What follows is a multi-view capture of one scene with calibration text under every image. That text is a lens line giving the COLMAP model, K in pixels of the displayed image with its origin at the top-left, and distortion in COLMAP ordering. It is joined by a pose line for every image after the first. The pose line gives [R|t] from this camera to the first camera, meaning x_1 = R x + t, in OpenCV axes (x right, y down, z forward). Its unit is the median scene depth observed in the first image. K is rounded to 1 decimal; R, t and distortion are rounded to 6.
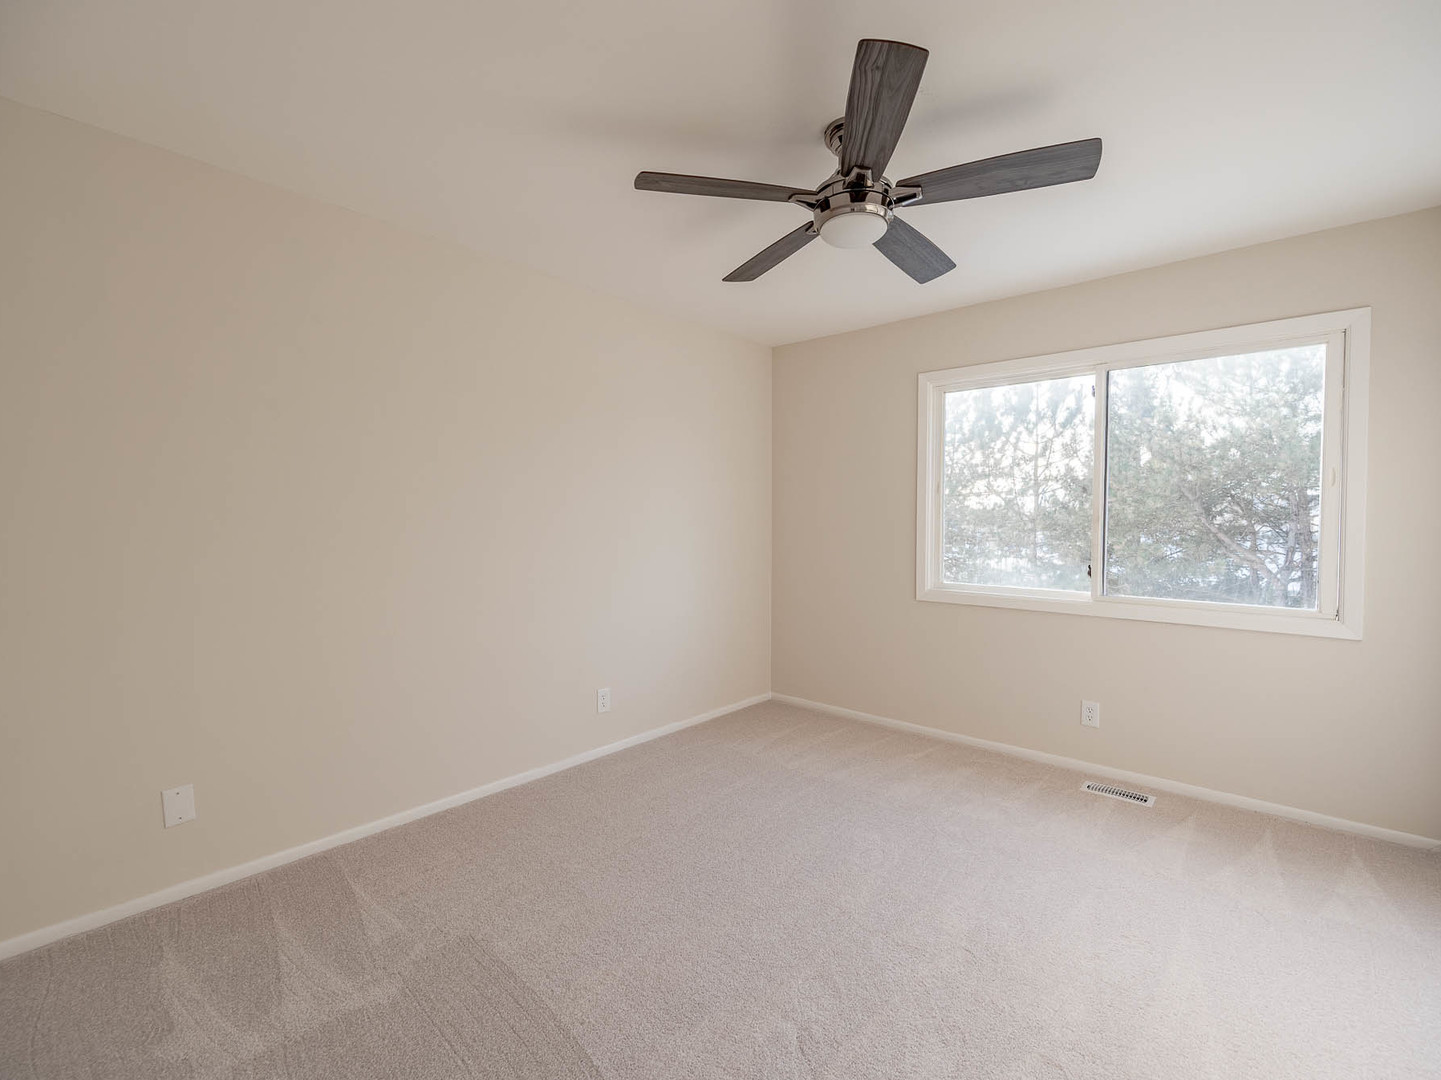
lens RADIAL K [[641.2, 0, 716.8], [0, 641.2, 526.2], [0, 0, 1]] dist [0.003510, 0.000191]
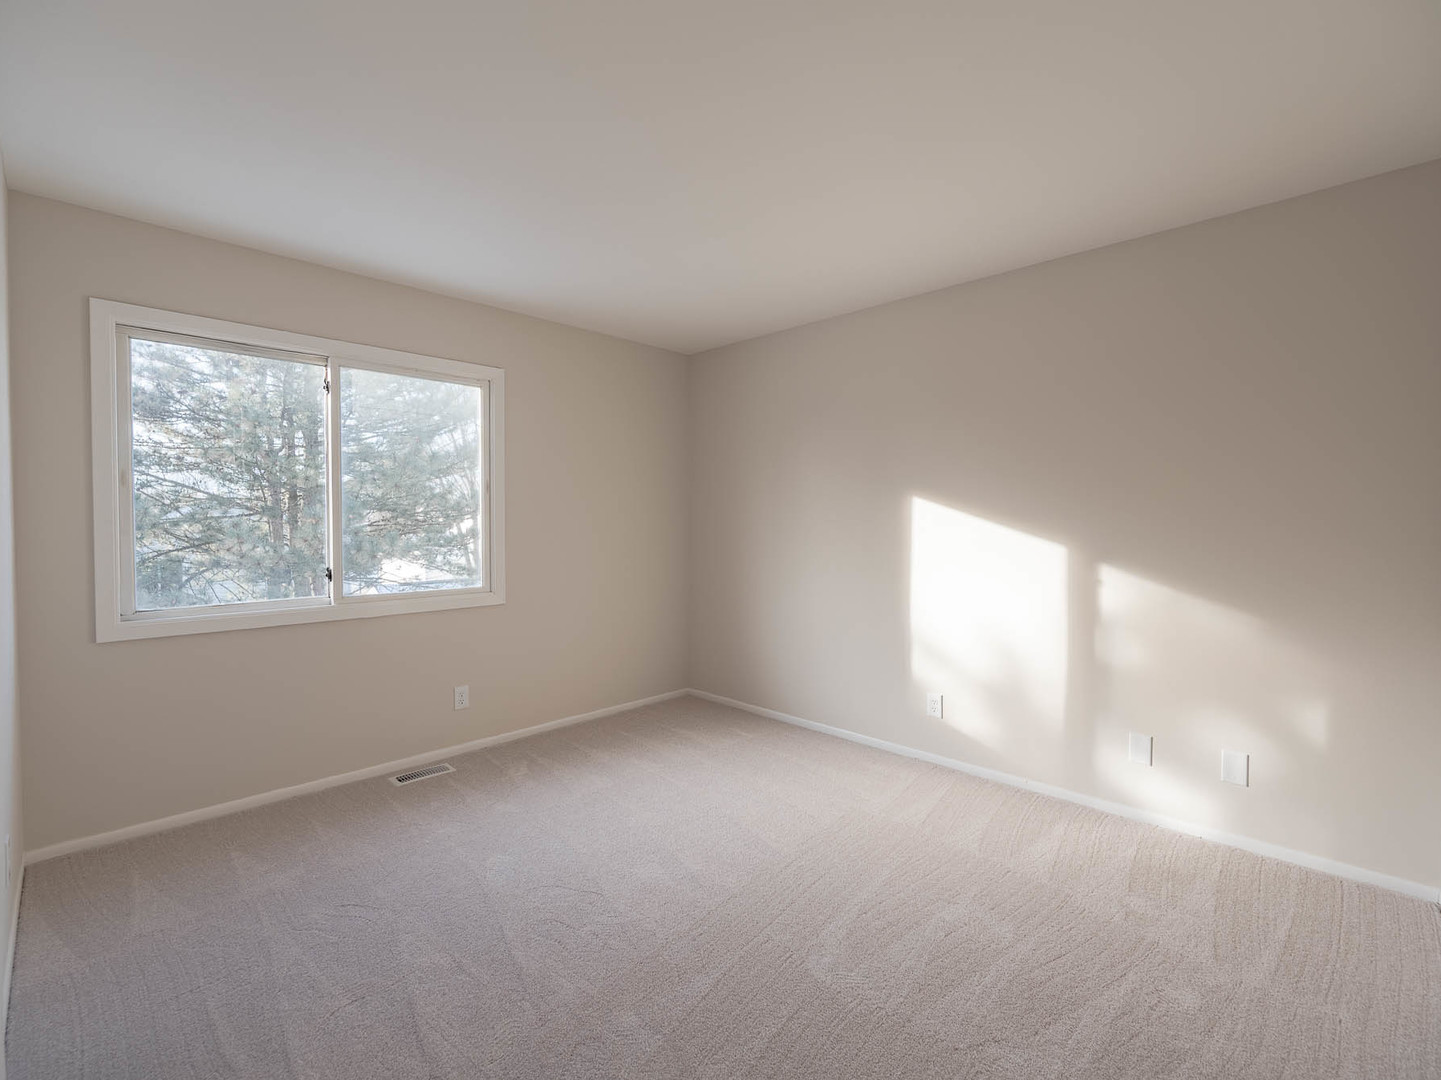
lens RADIAL K [[641.2, 0, 753.4], [0, 641.2, 533.7], [0, 0, 1]] dist [0.003510, 0.000191]
pose [[0.077149, -0.025641, 0.996690, -0.338219], [0.021283, 0.999484, 0.024065, 0.000533], [-0.996792, 0.019356, 0.077655, 0.319923]]
